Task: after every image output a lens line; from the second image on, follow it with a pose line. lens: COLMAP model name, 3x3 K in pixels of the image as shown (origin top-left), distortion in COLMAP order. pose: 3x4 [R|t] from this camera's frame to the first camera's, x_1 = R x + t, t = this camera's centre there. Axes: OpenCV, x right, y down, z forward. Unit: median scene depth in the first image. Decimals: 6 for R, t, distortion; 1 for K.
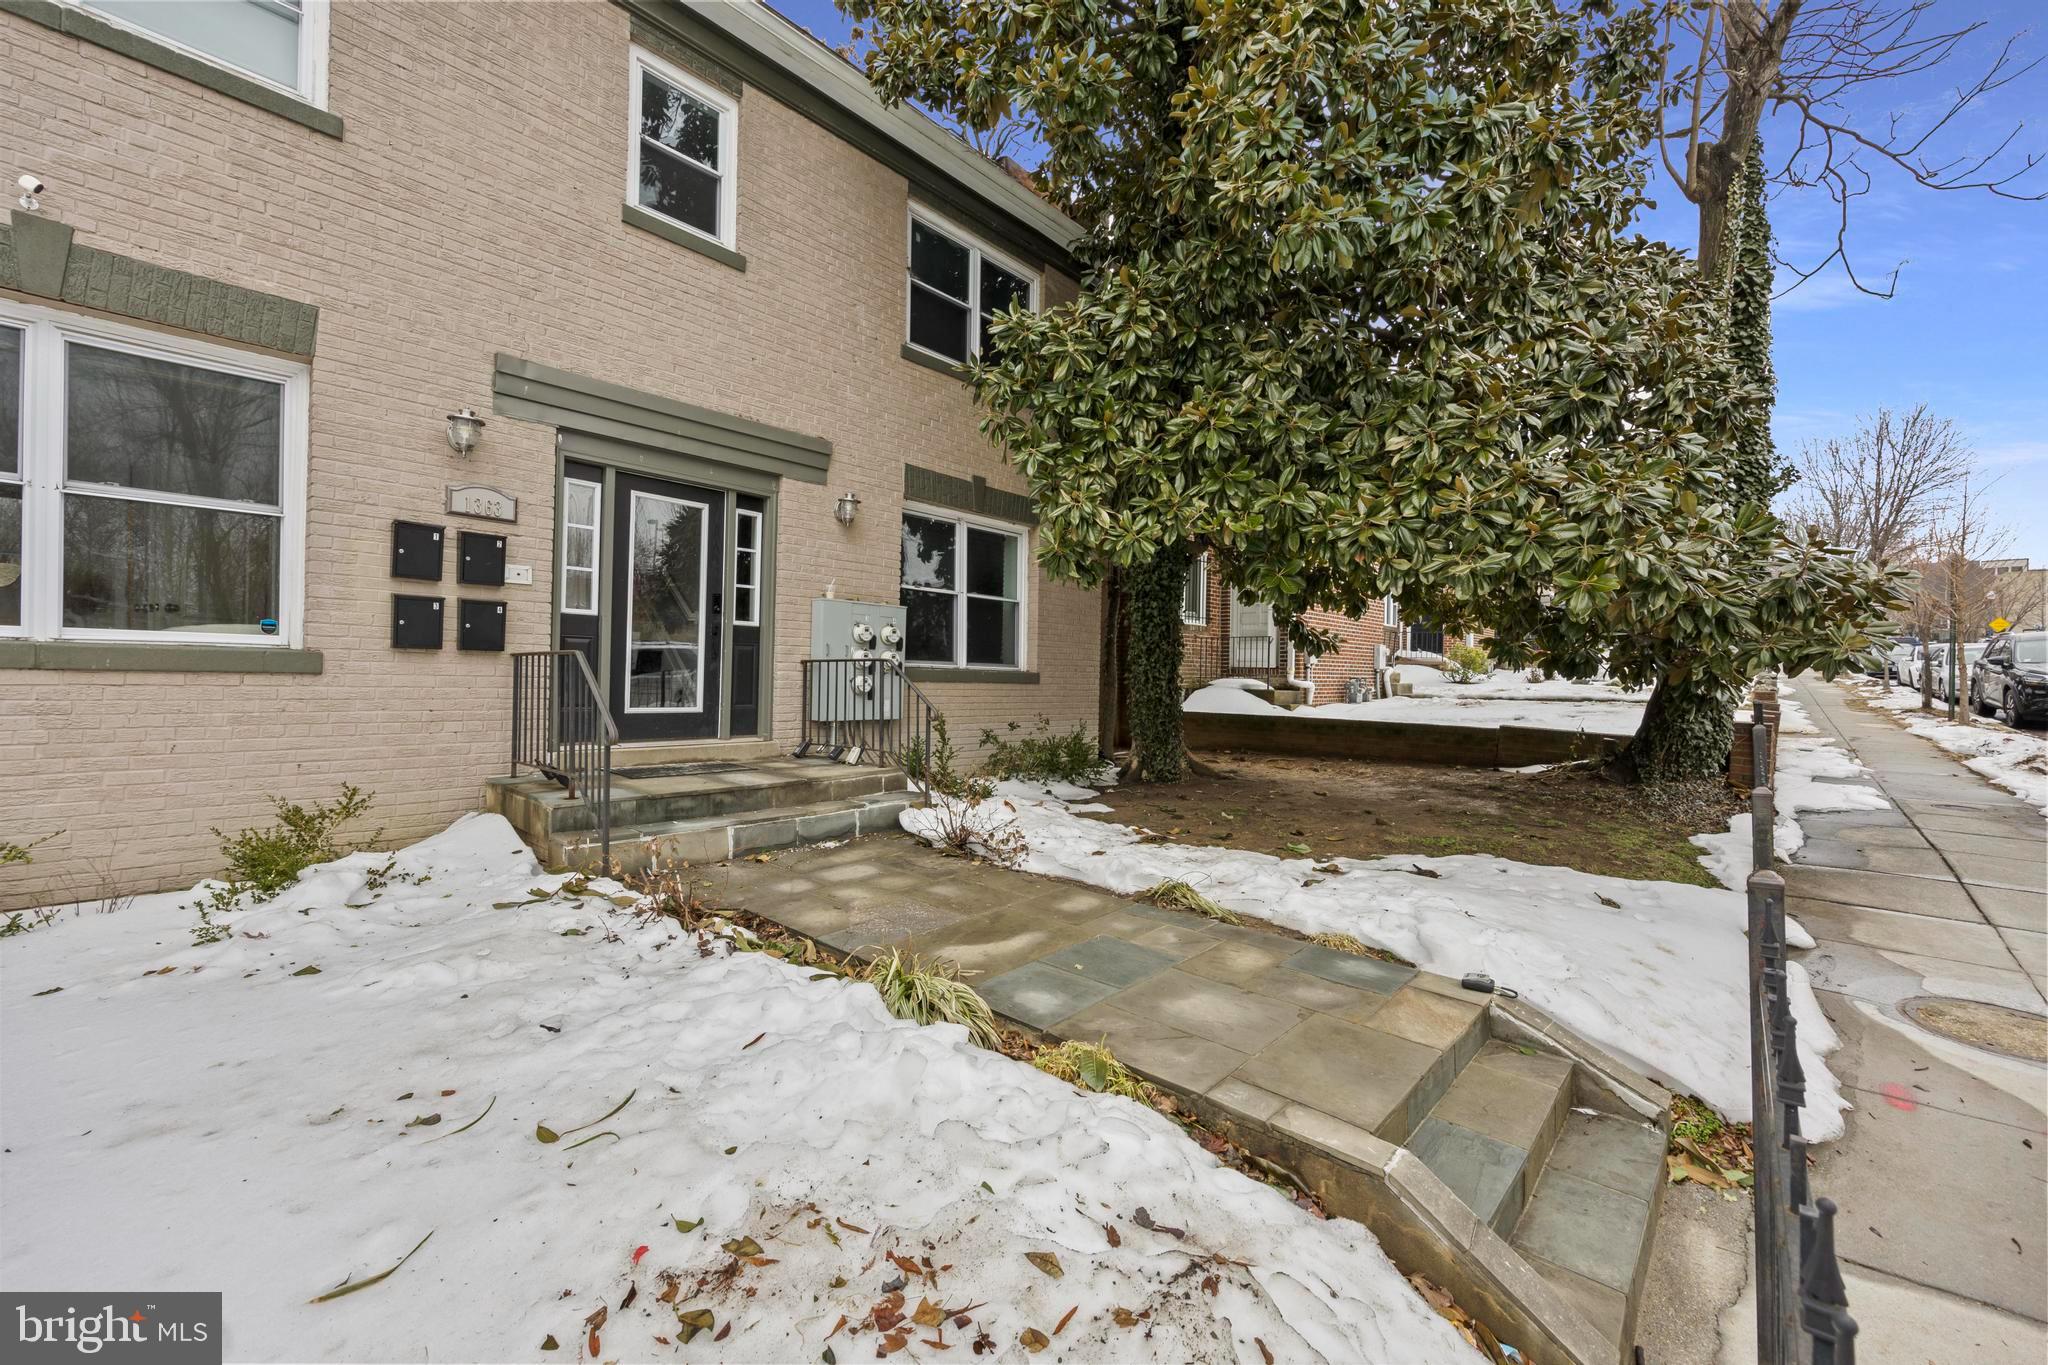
lens RADIAL K [[827.8, 0, 1030.7], [0, 827.8, 673.9], [0, 0, 1]] dist [-0.000245, -0.000383]
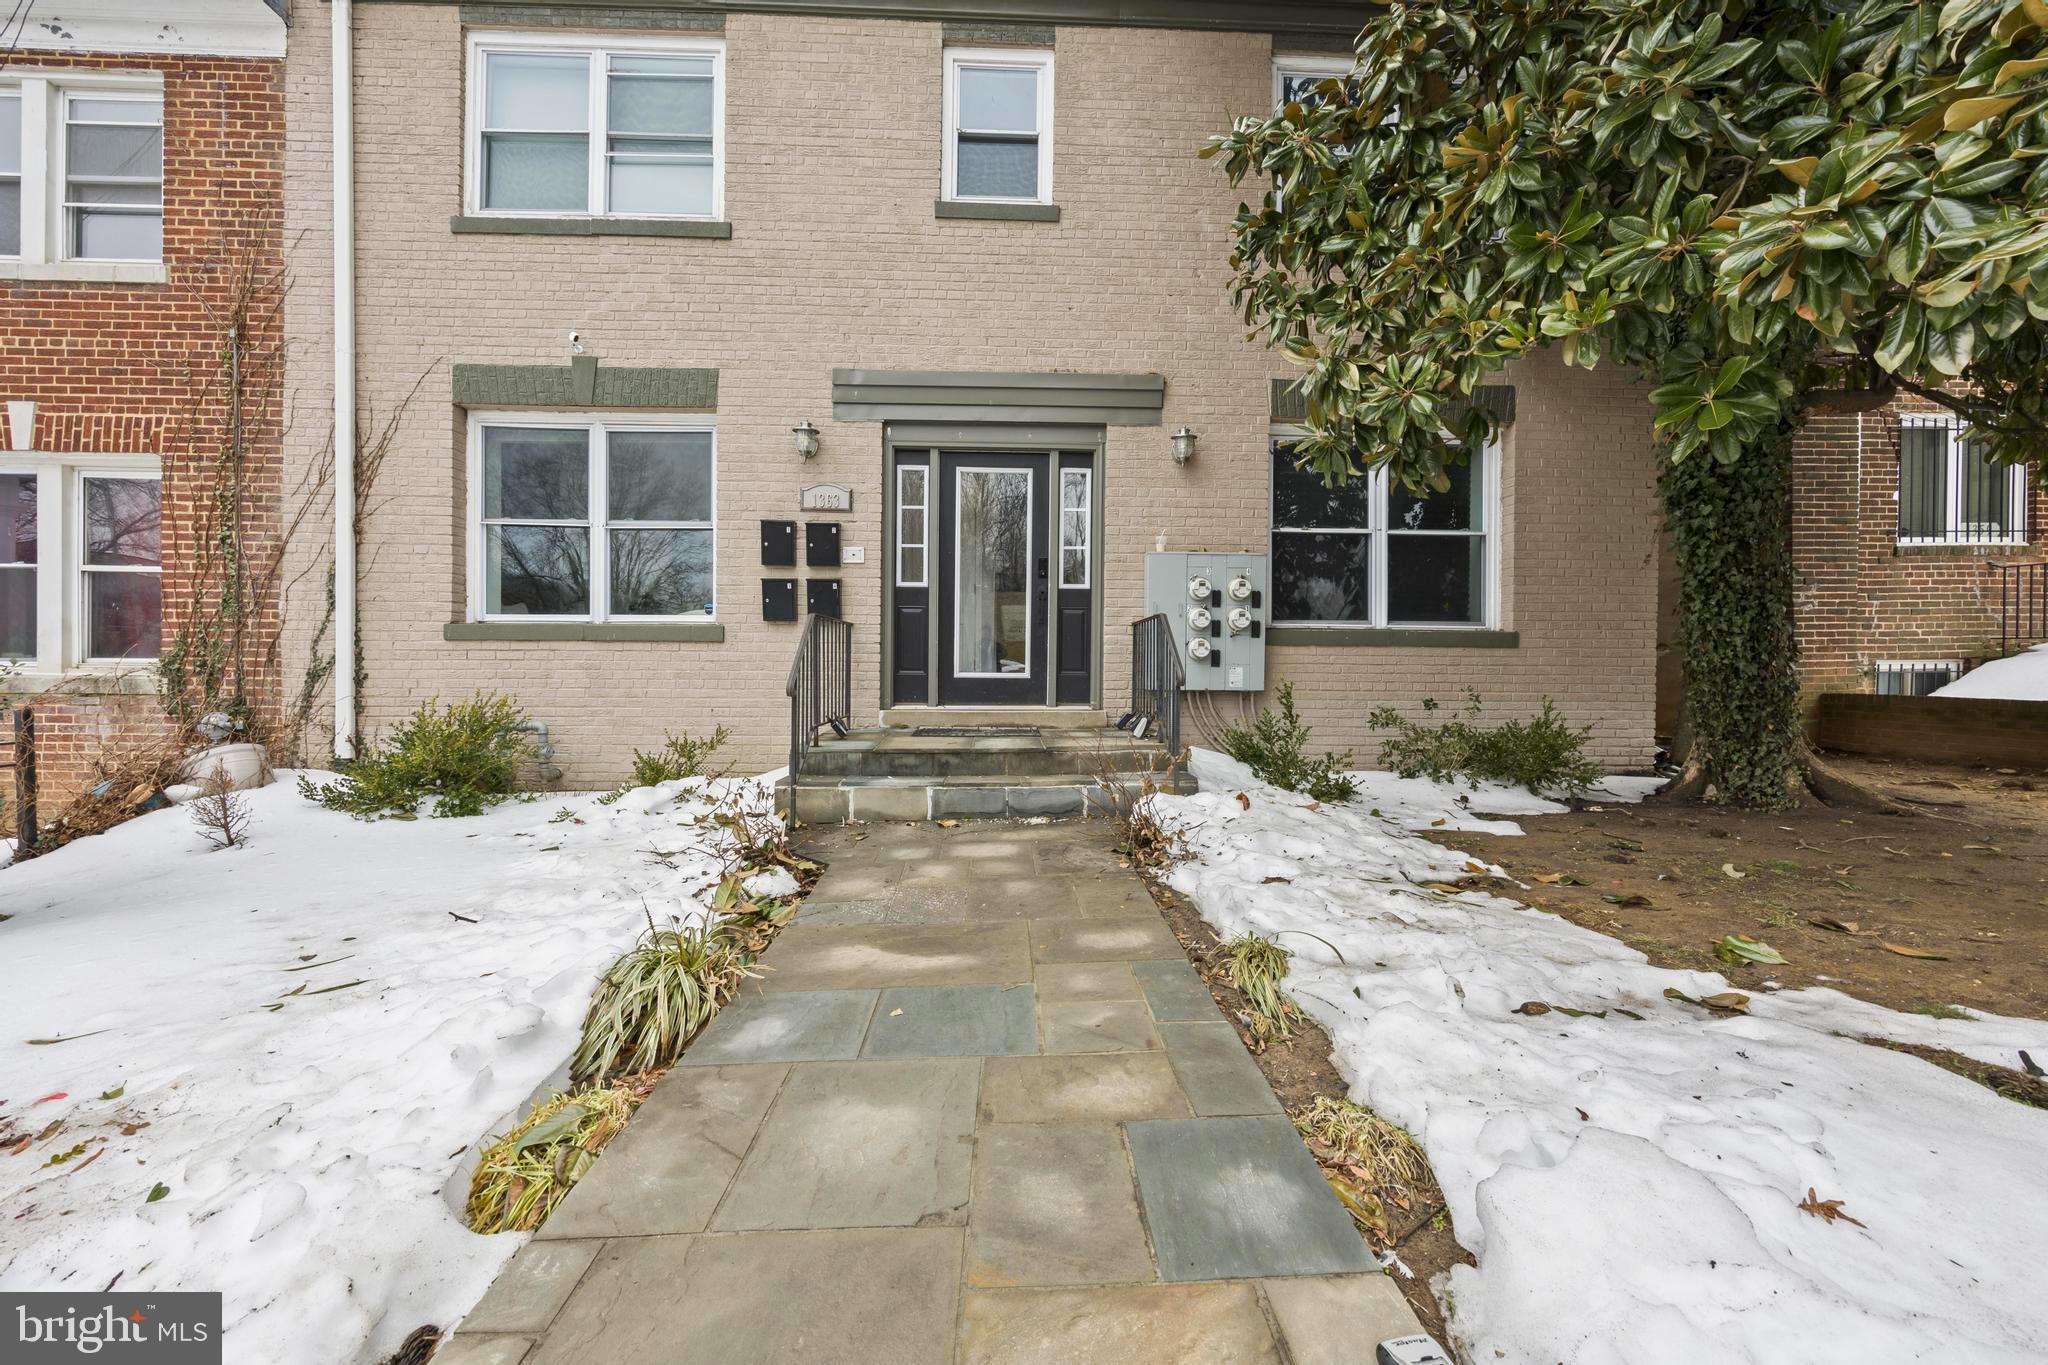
lens RADIAL K [[834.1, 0, 1026.8], [0, 834.1, 661.5], [0, 0, 1]] dist [-0.003648, -0.000256]
pose [[0.692677, -0.013714, -0.721118, 0.382419], [0.011877, 0.999901, -0.007608, 0.040159], [0.721150, -0.003294, 0.692771, 0.356601]]
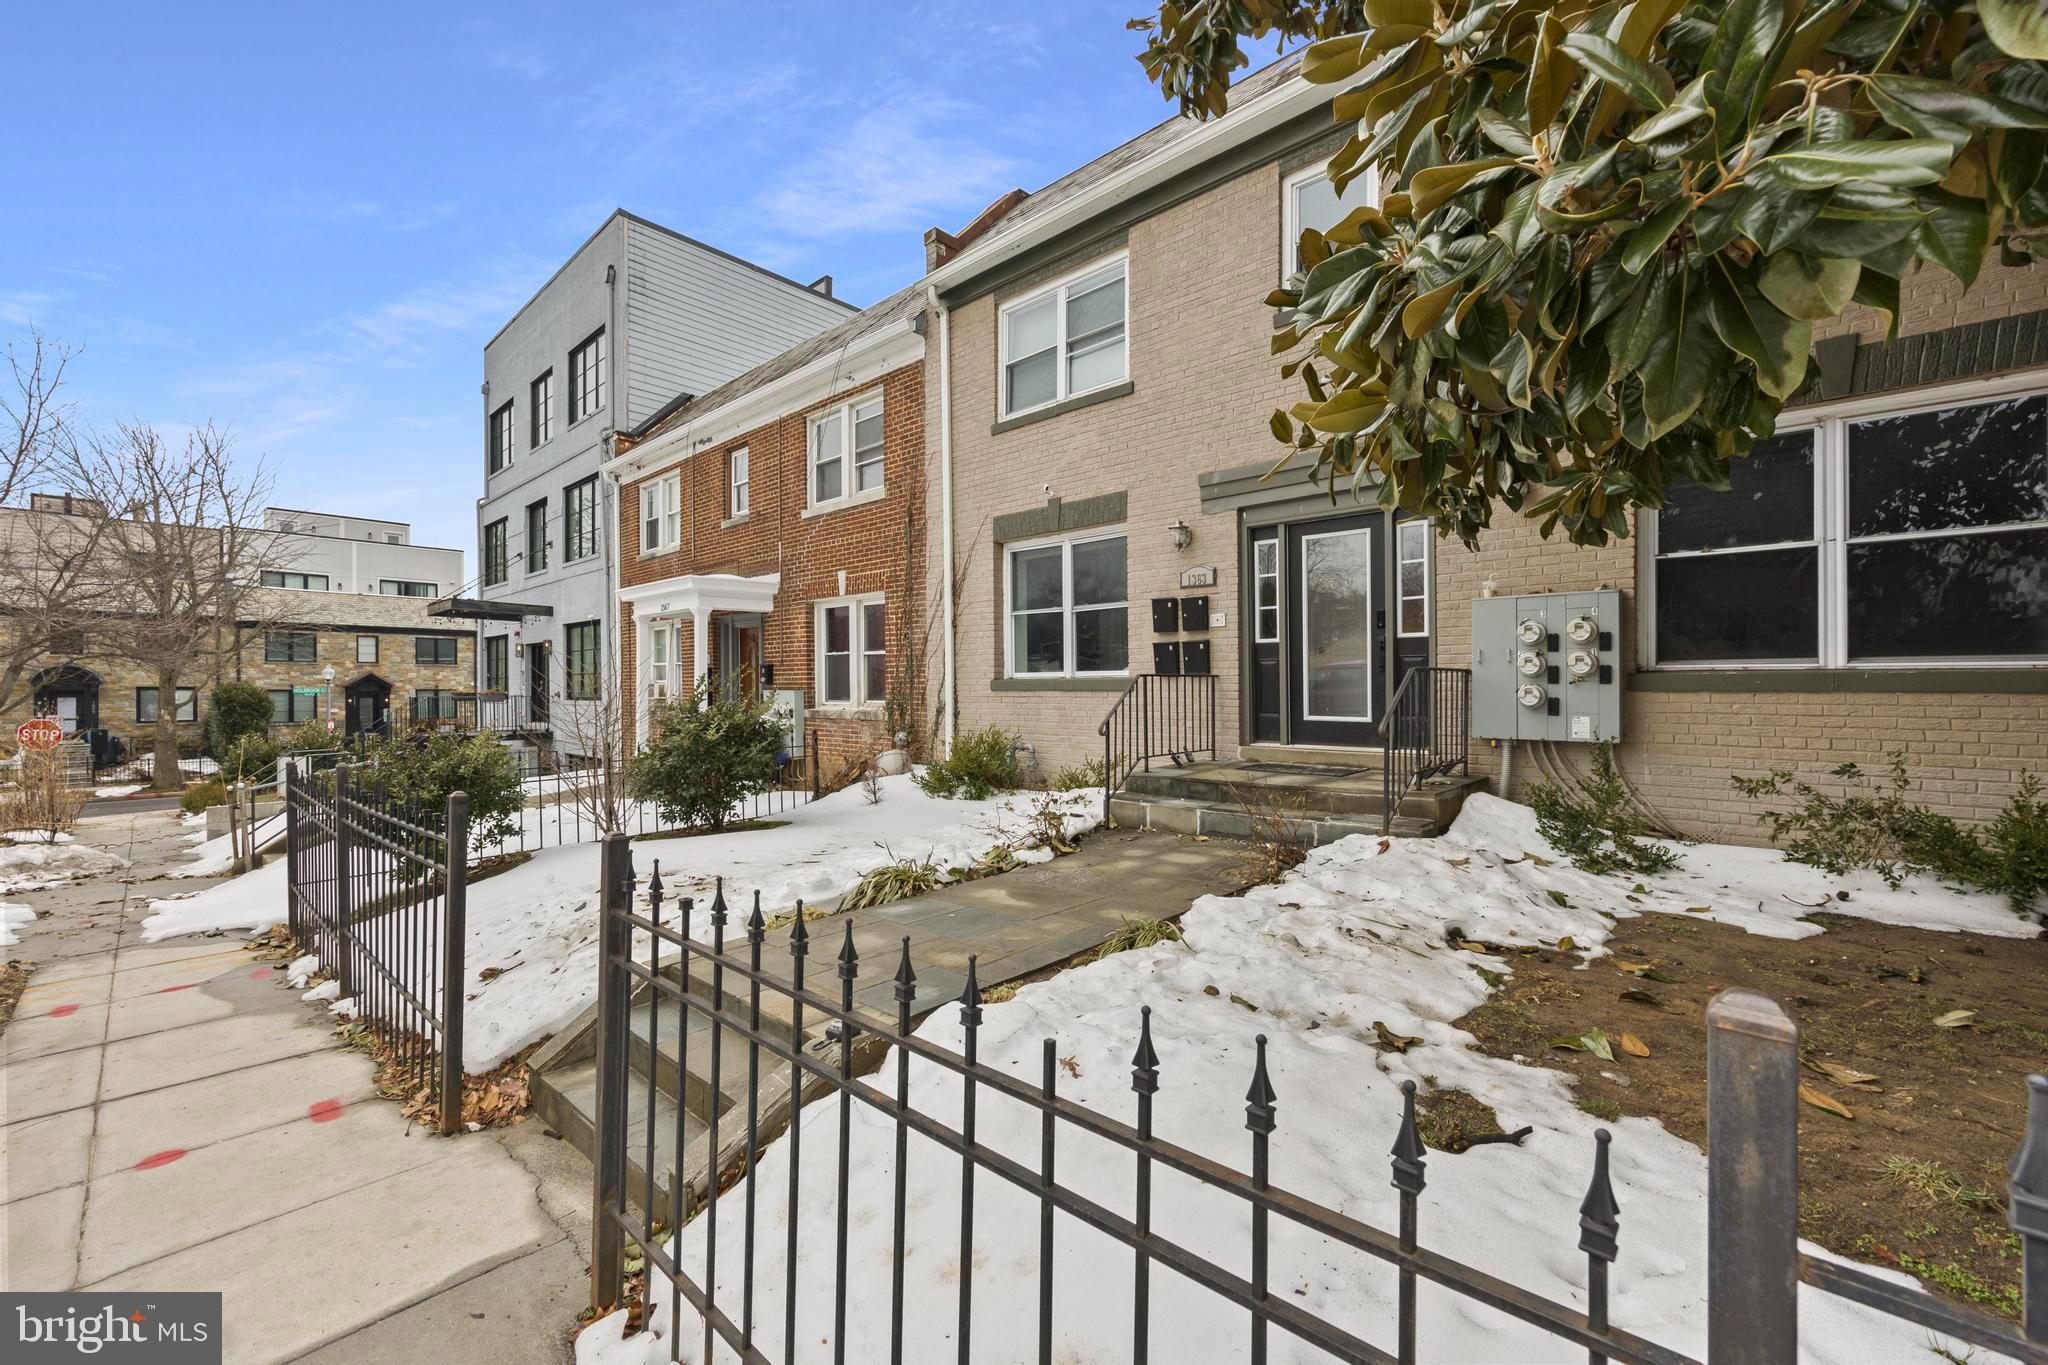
lens RADIAL K [[822.0, 0, 1030.3], [0, 822.0, 680.0], [0, 0, 1]] dist [-0.002110, -0.000420]
pose [[-0.022039, -0.022317, -0.999508, 0.798060], [0.012083, 0.999672, -0.022587, 0.012024], [0.999684, -0.012574, -0.021762, 0.688682]]
